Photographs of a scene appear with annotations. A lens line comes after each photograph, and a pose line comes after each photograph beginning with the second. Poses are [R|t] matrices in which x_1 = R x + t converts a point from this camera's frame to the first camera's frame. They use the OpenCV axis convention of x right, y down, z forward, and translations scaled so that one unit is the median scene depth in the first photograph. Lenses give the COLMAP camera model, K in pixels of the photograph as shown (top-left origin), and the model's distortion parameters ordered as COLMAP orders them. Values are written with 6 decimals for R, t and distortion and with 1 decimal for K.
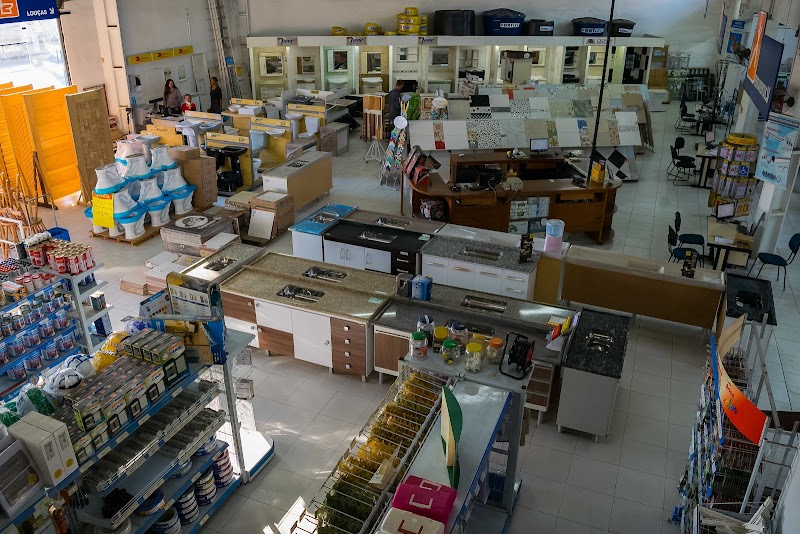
lens RADIAL K [[630.5, 0, 400.6], [0, 630.5, 266.9], [0, 0, 1]] dist [-0.088048, 0.011269]
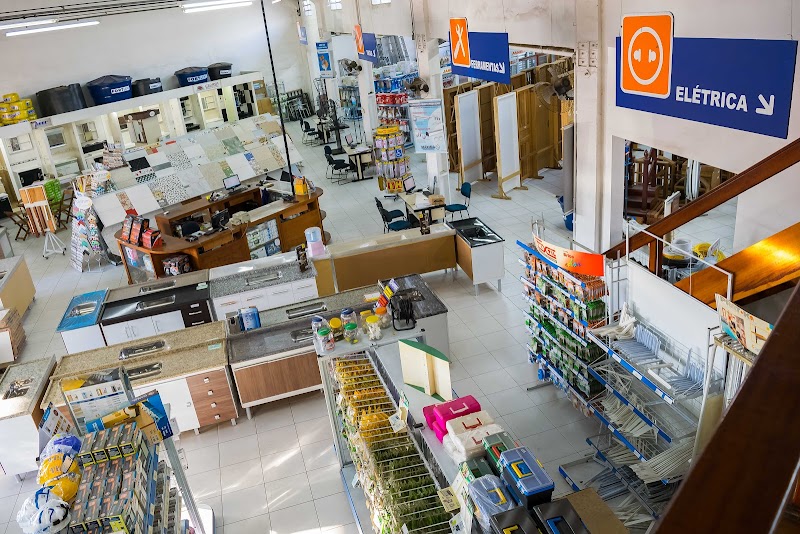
lens RADIAL K [[630.5, 0, 400.0], [0, 630.5, 267.2], [0, 0, 1]] dist [-0.088048, 0.011269]
pose [[0.767324, -0.337218, 0.545434, -0.202436], [0.376311, 0.925504, 0.042799, 0.002160], [-0.519234, 0.172412, 0.837060, -0.020609]]
